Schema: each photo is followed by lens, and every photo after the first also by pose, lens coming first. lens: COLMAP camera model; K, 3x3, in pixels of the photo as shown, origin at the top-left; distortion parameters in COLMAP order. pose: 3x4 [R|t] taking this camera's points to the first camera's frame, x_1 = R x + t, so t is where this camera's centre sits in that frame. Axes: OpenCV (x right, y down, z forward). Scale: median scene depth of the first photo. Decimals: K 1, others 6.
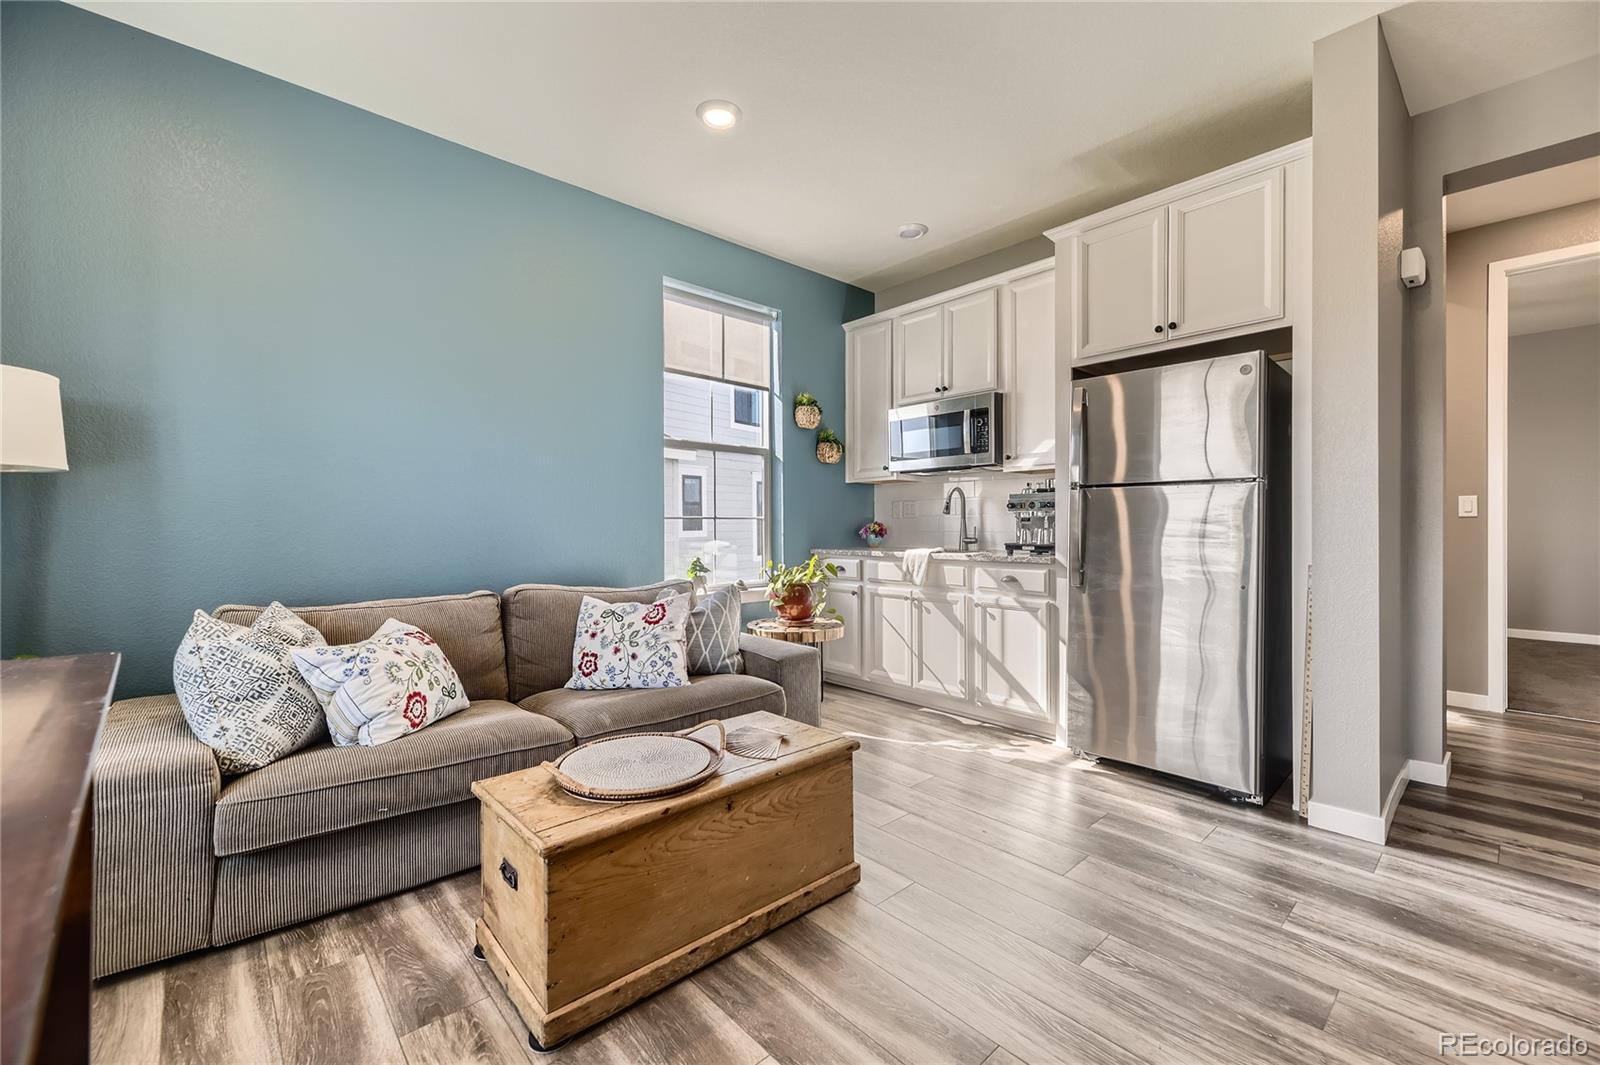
lens RADIAL K [[648.9, 0, 800.2], [0, 648.9, 531.4], [0, 0, 1]] dist [0.018581, 0.000077]
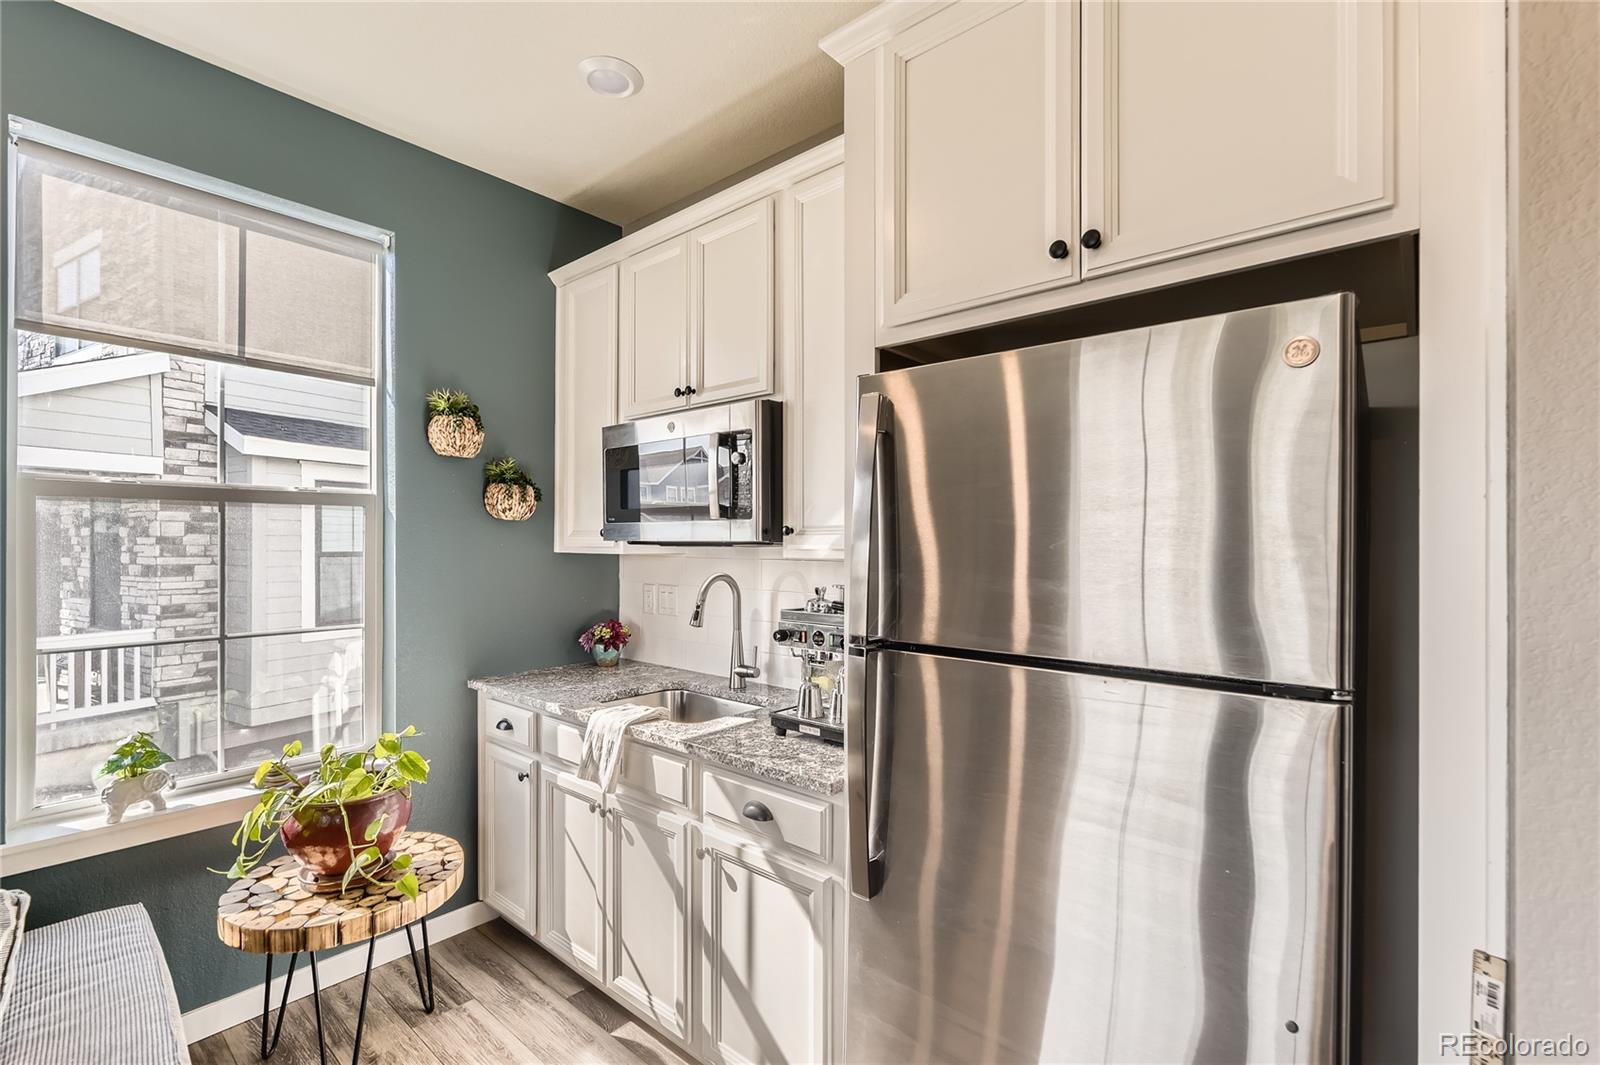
lens RADIAL K [[705.5, 0, 799.7], [0, 705.5, 546.1], [0, 0, 1]] dist [0.002325, 0.000736]
pose [[0.993301, 0.005129, 0.115441, 0.267826], [-0.004860, 0.999985, -0.002607, -0.101576], [-0.115453, 0.002028, 0.993311, 0.463155]]
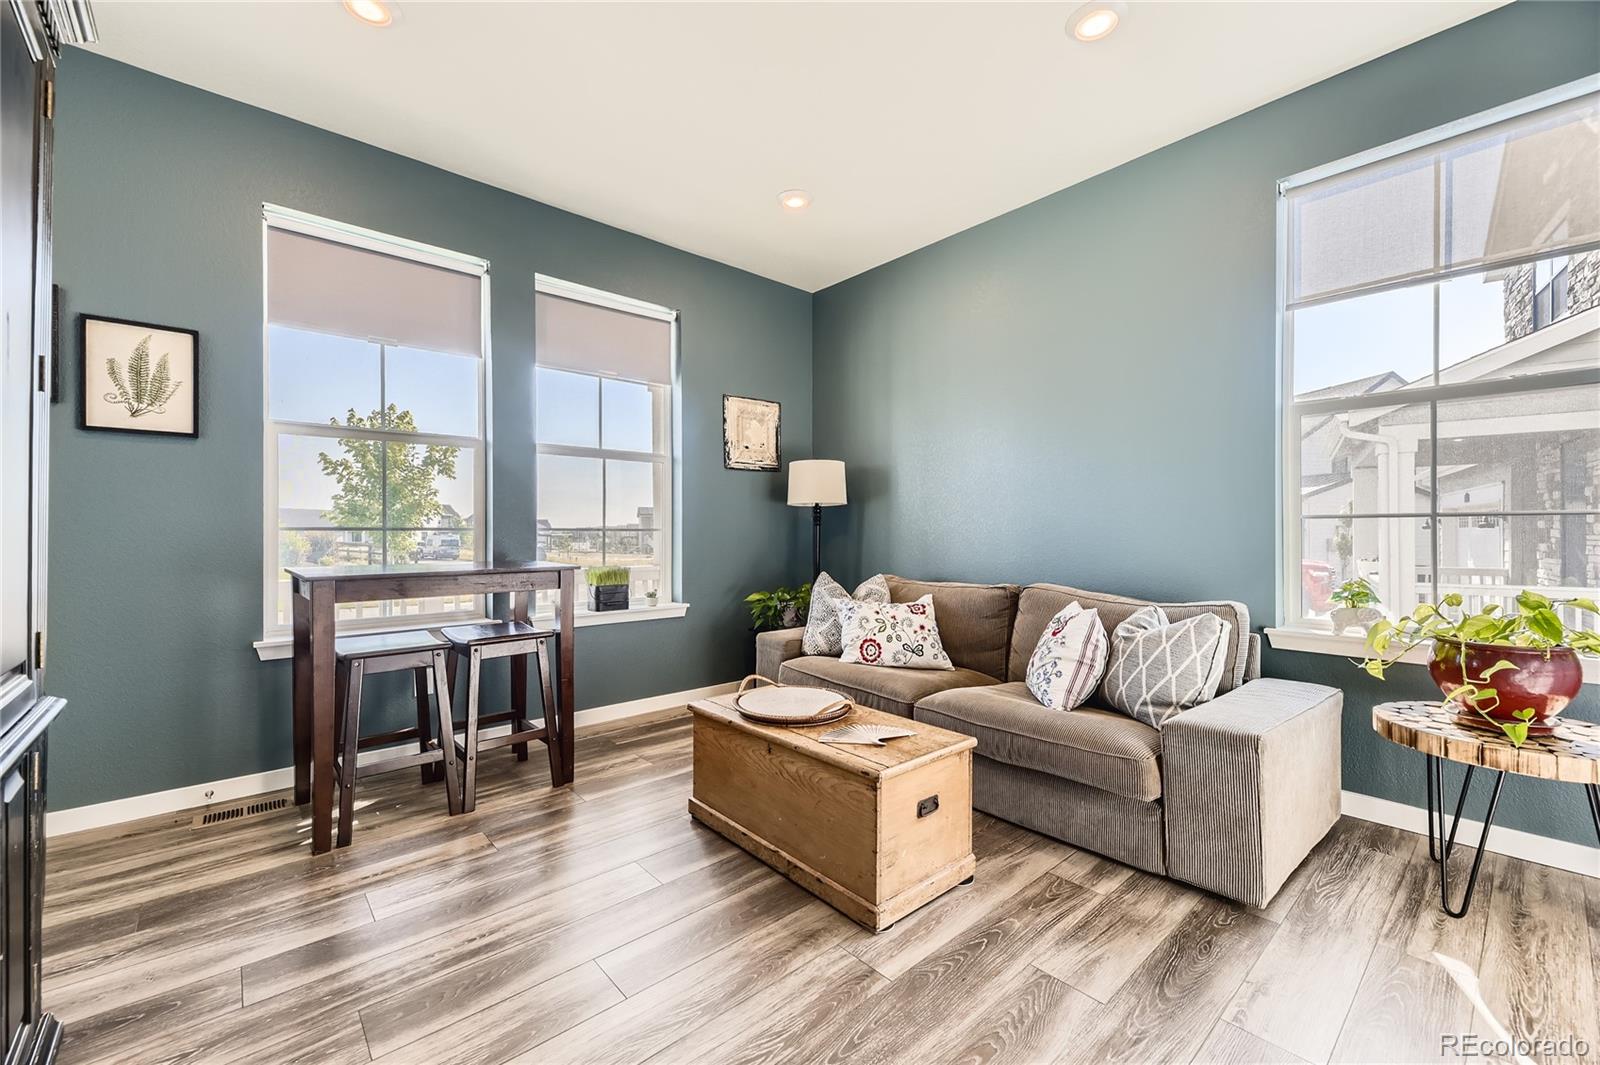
lens RADIAL K [[648.9, 0, 801.3], [0, 648.9, 529.9], [0, 0, 1]] dist [0.018581, 0.000077]
pose [[-0.014889, 0.001124, -0.999889, 0.524127], [-0.008035, 0.999967, 0.001244, -0.004674], [0.999857, 0.008052, -0.014879, 0.486441]]
